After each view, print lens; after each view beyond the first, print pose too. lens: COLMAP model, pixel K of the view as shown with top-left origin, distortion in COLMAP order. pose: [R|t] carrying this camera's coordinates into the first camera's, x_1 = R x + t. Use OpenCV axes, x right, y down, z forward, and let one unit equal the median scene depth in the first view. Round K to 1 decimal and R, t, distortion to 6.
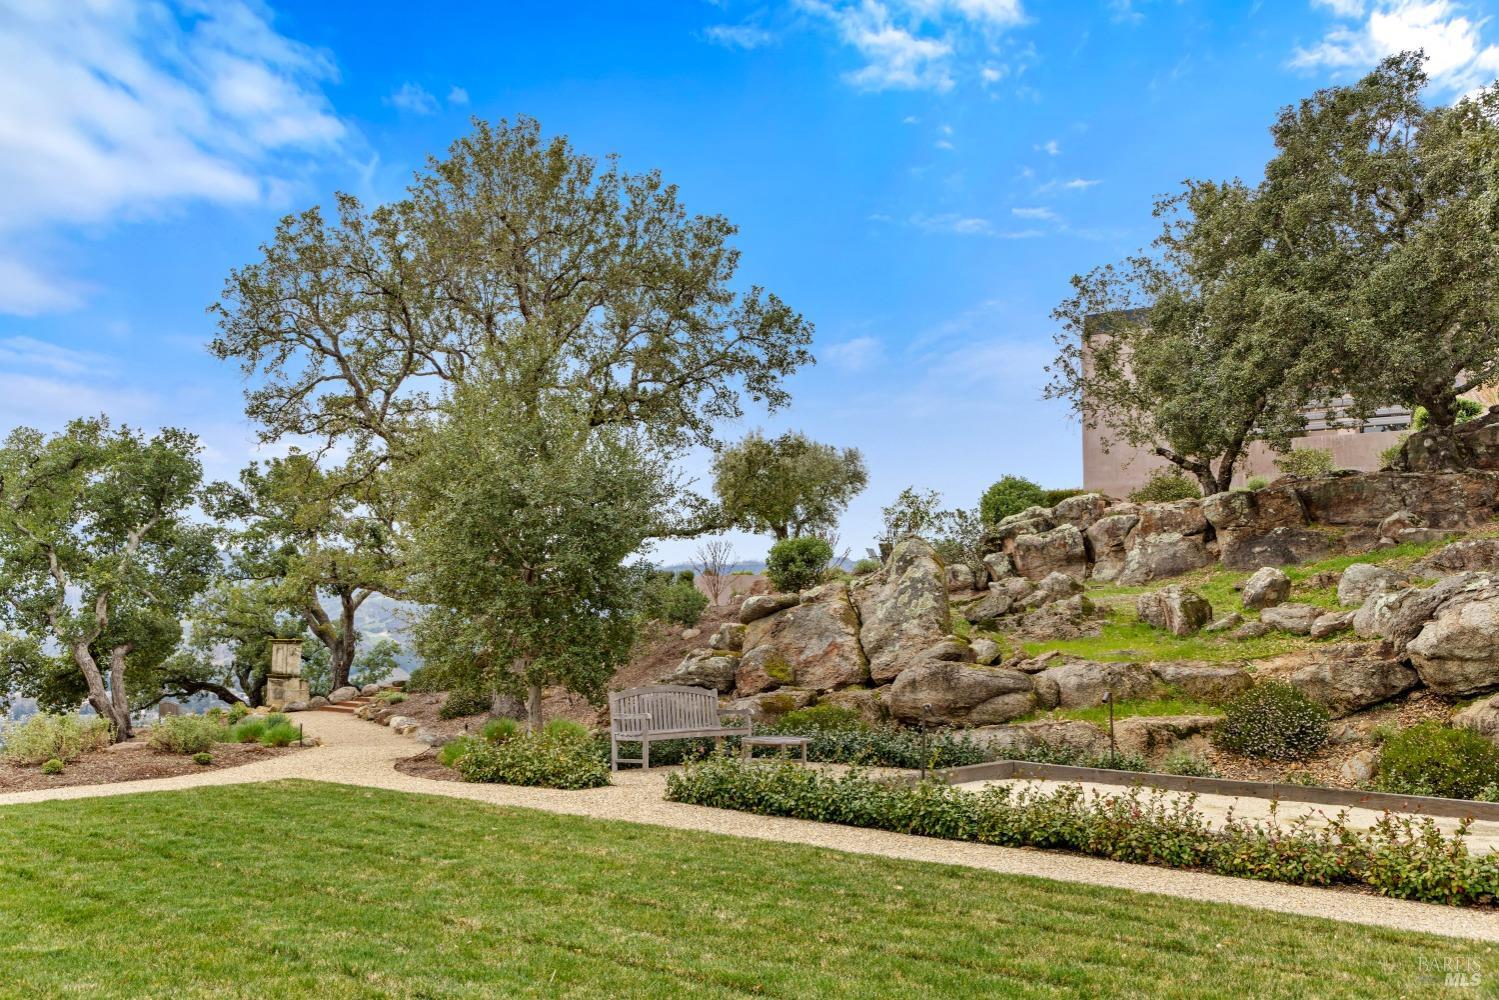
lens RADIAL K [[1412.8, 0, 749.8], [0, 1412.8, 514.5], [0, 0, 1]] dist [-0.013309, 0.000000]
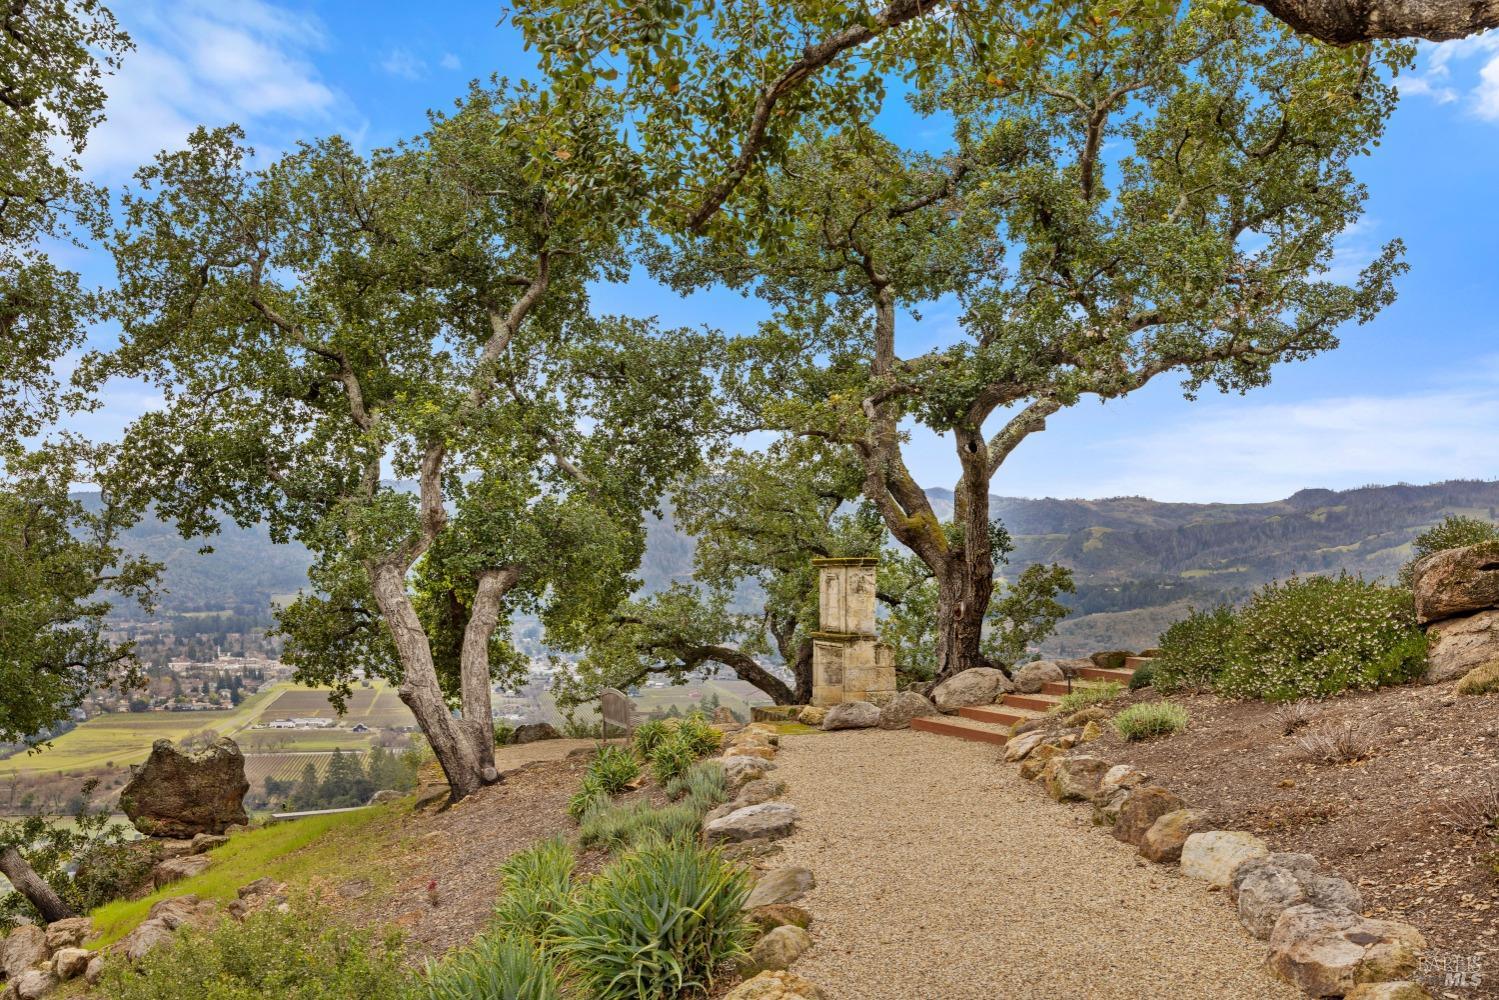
lens RADIAL K [[1556.3, 0, 754.4], [0, 1556.3, 505.9], [0, 0, 1]] dist [0.004172, 0.000000]
pose [[0.917096, -0.030722, -0.397480, -0.149745], [0.045141, 0.998617, 0.026966, 0.055636], [0.396102, -0.042673, 0.917214, 0.513070]]
